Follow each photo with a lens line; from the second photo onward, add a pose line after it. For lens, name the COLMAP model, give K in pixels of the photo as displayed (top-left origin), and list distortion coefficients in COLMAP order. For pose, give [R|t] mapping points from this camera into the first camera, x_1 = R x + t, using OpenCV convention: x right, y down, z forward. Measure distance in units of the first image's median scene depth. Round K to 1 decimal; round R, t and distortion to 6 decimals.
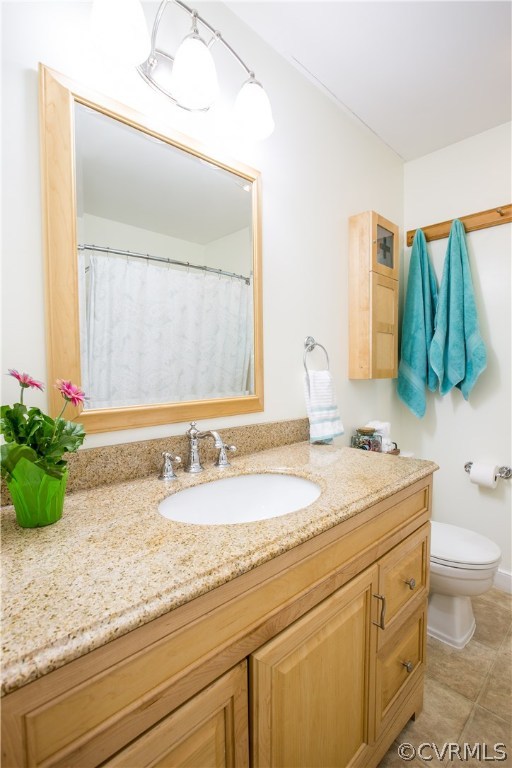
lens RADIAL K [[366.5, 0, 256.0], [0, 366.5, 384.0], [0, 0, 1]] dist [-0.053462, 0.018931]
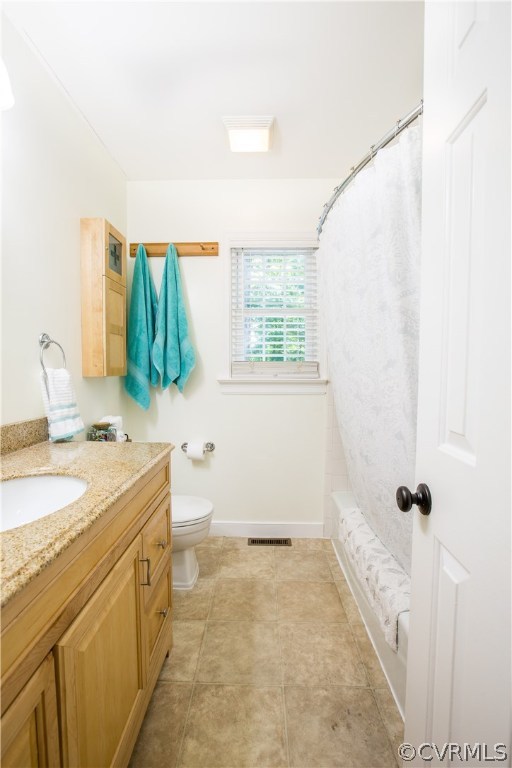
lens RADIAL K [[355.6, 0, 250.4], [0, 355.6, 386.0], [0, 0, 1]] dist [-0.051104, 0.017021]
pose [[0.715012, -0.031162, 0.698417, -0.117267], [0.024840, 0.999508, 0.019166, 0.005334], [-0.698670, 0.003644, 0.715434, -0.040476]]
